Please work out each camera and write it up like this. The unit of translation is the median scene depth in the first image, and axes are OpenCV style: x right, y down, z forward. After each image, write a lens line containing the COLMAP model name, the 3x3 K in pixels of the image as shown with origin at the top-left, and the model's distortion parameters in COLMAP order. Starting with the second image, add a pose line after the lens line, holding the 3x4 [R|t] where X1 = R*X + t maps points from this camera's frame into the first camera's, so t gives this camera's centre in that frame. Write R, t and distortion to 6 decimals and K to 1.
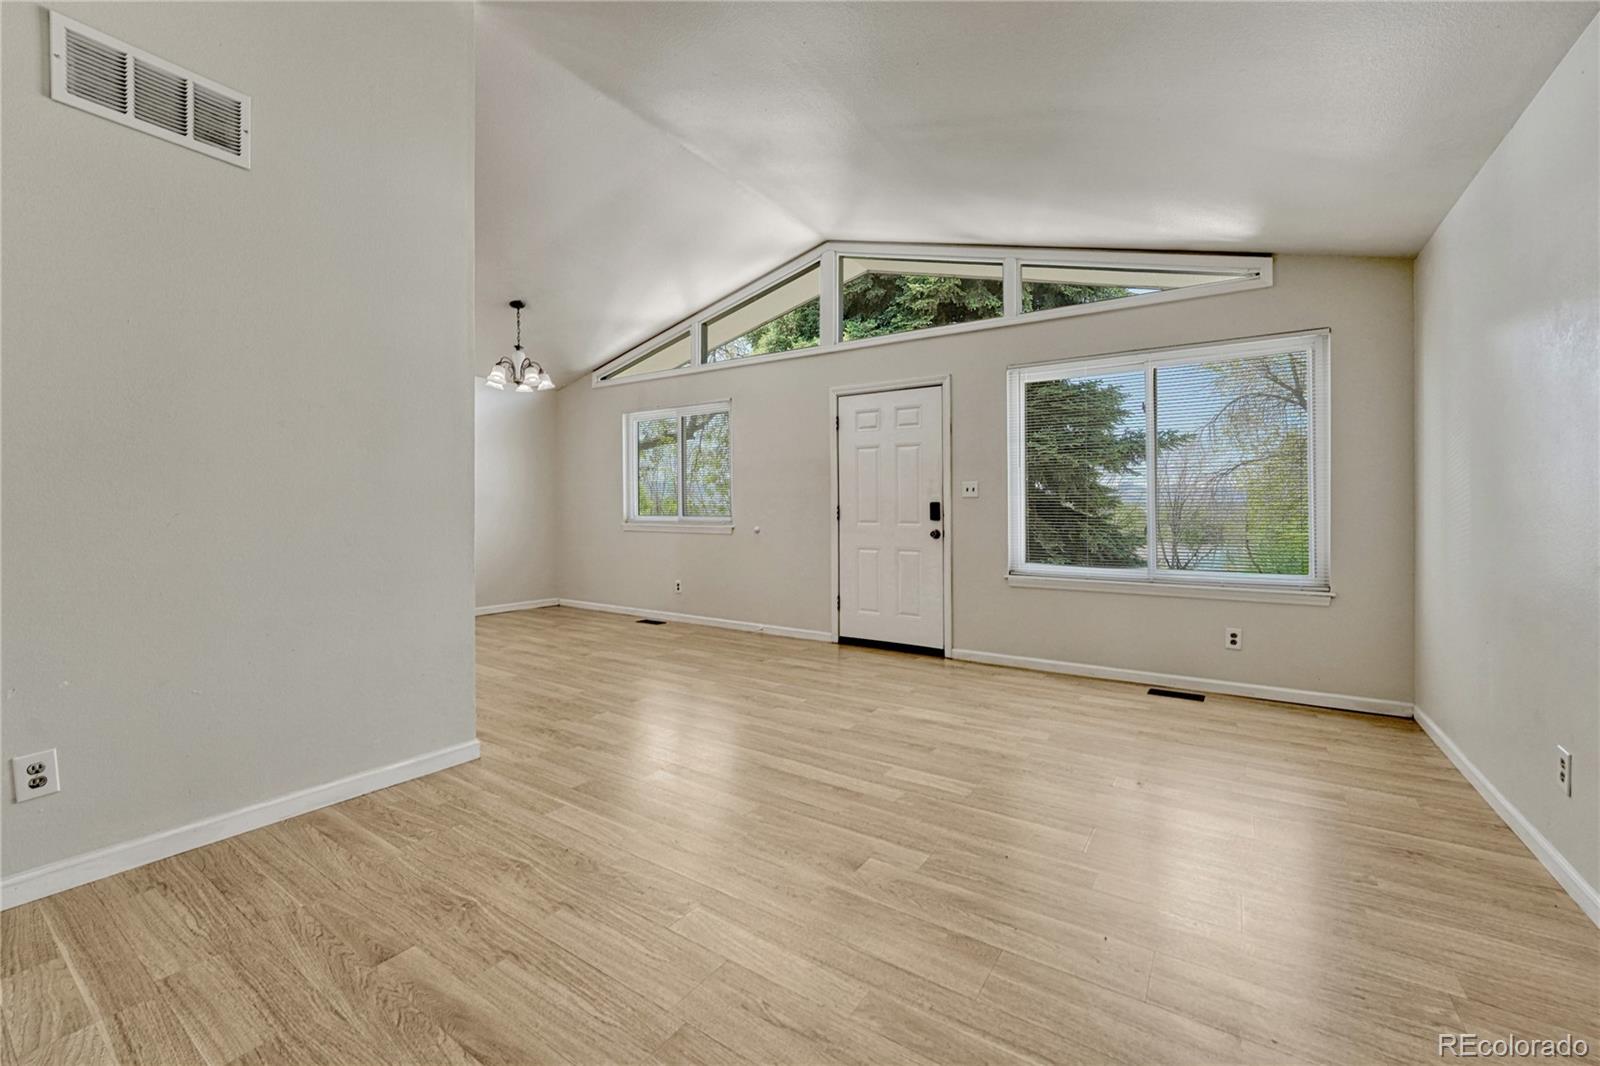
lens RADIAL K [[651.2, 0, 805.9], [0, 651.2, 519.7], [0, 0, 1]] dist [-0.005241, -0.000391]
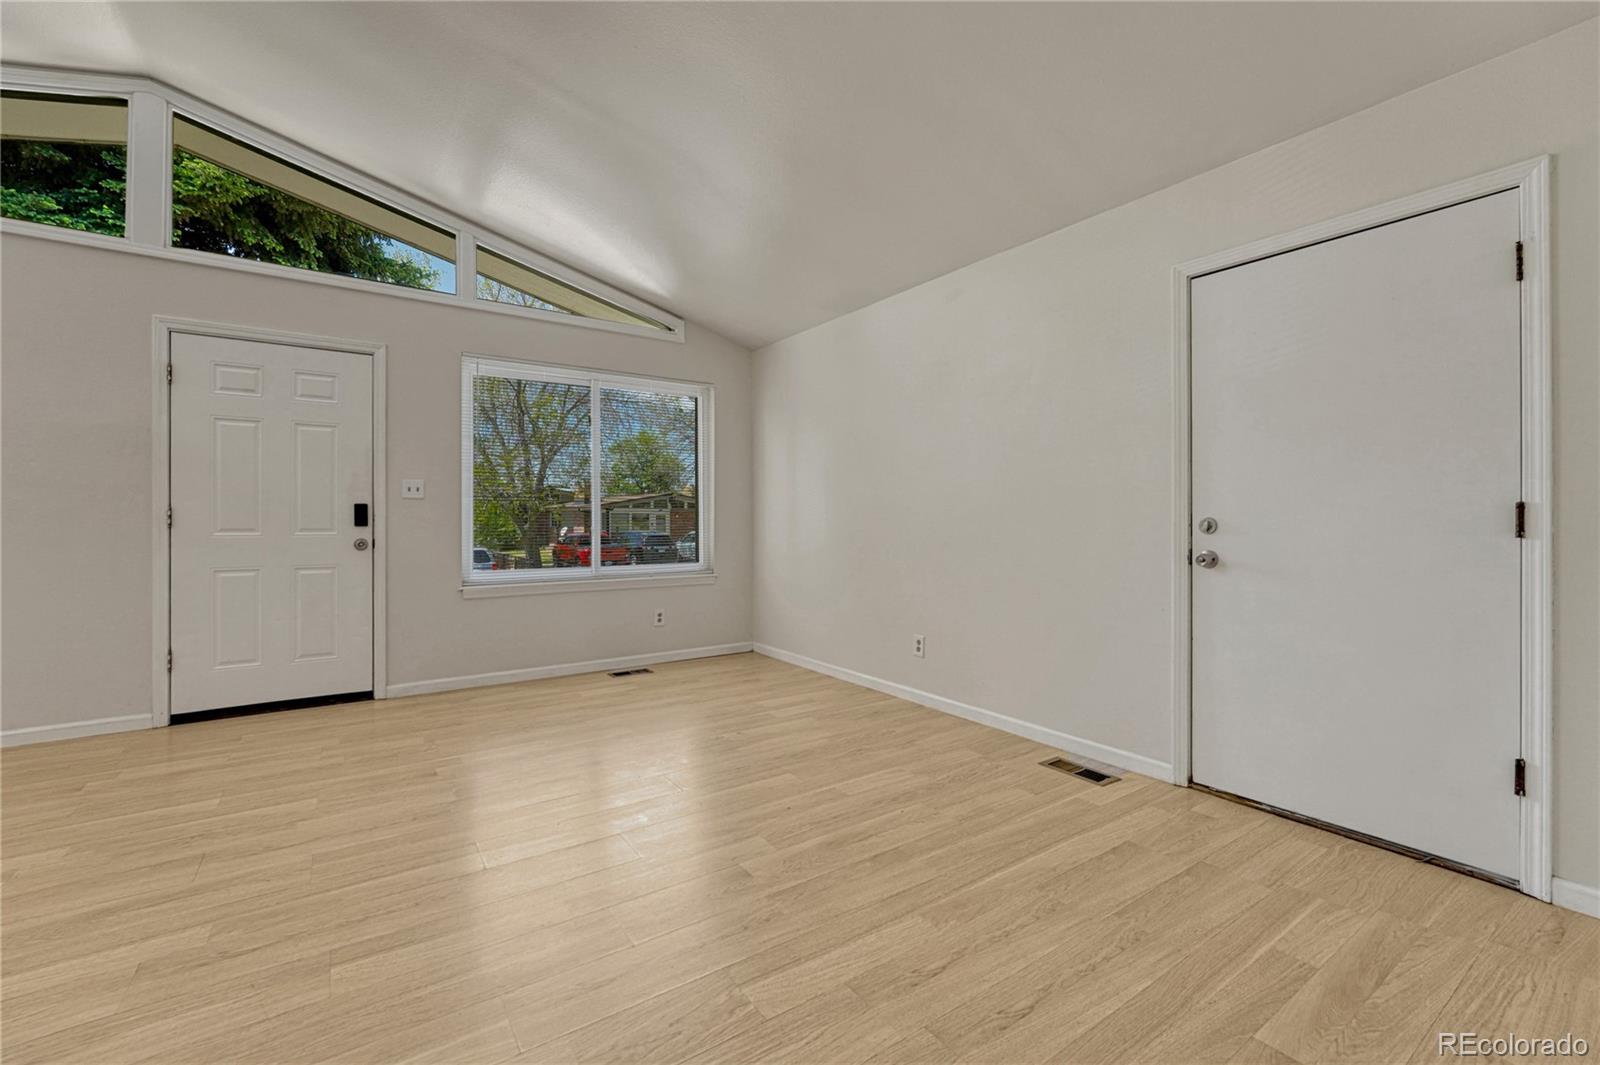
lens RADIAL K [[666.2, 0, 790.4], [0, 666.2, 524.4], [0, 0, 1]] dist [-0.003177, -0.000273]
pose [[0.382933, -0.013543, 0.923677, -0.566335], [0.010653, 0.999891, 0.010244, -0.007793], [-0.923715, 0.005918, 0.383035, 0.372125]]
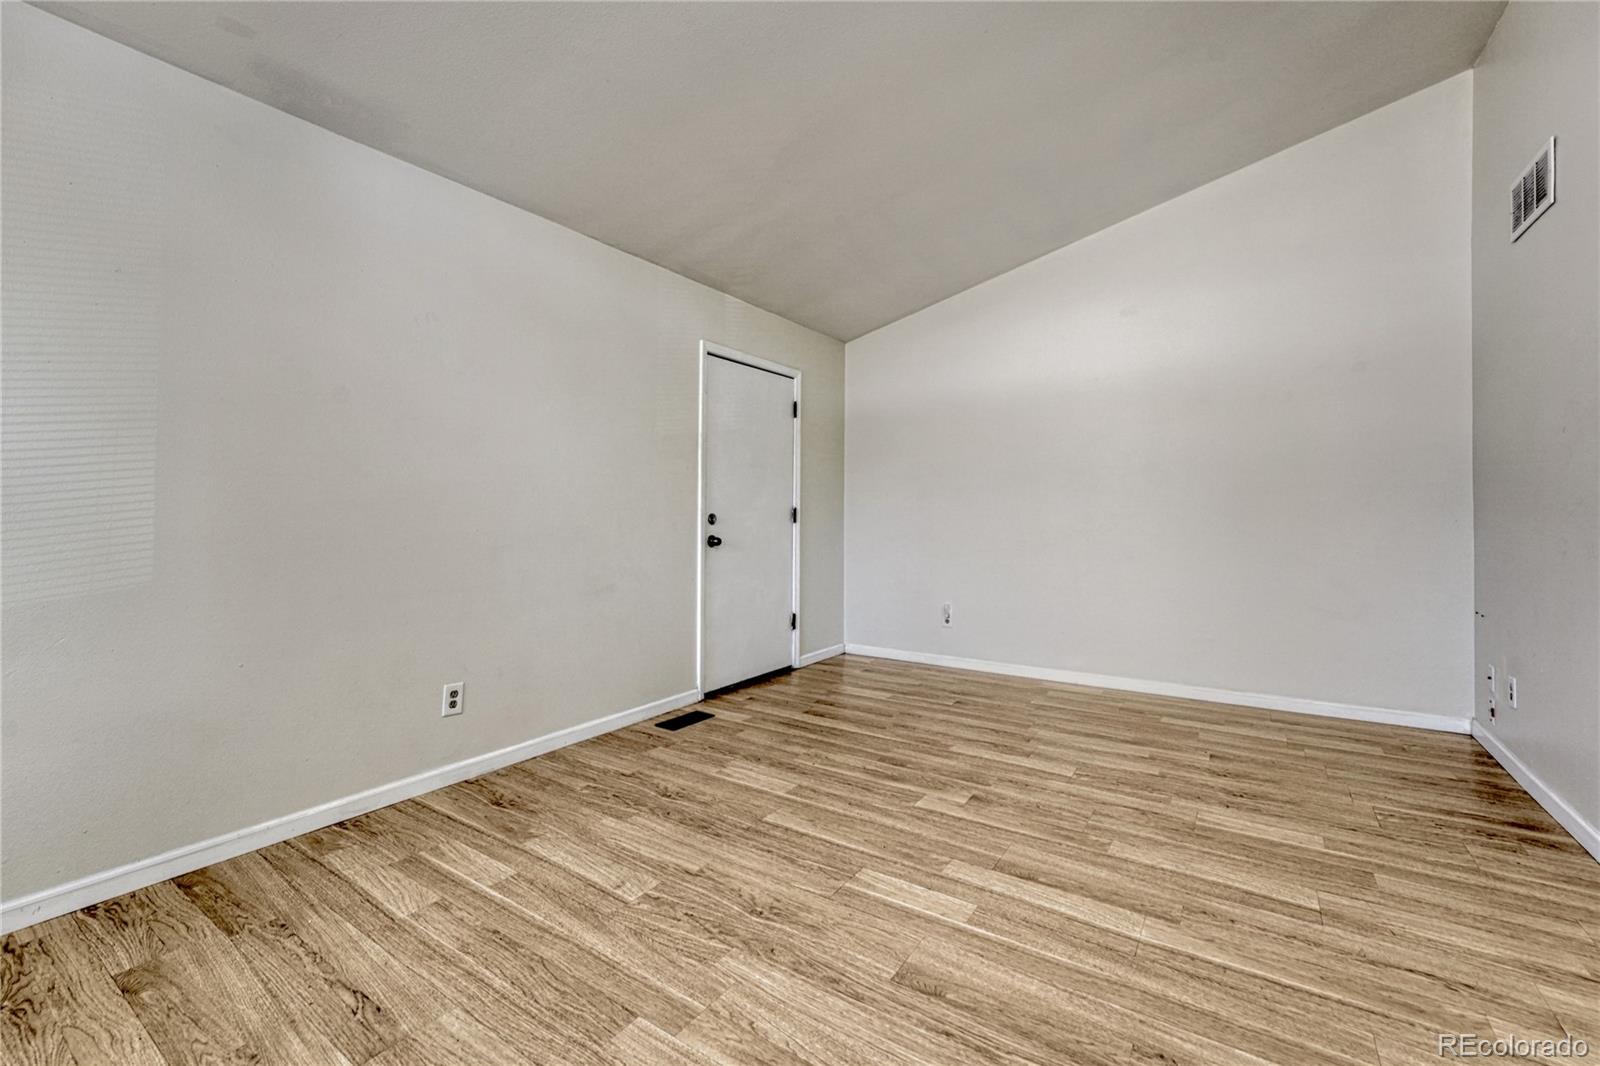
lens RADIAL K [[674.3, 0, 802.1], [0, 674.3, 519.2], [0, 0, 1]] dist [-0.002003, -0.000240]
pose [[-0.999940, -0.006558, 0.008791, 0.273468], [-0.006429, 0.999872, 0.014618, -0.012929], [-0.008886, 0.014561, -0.999855, 1.565004]]
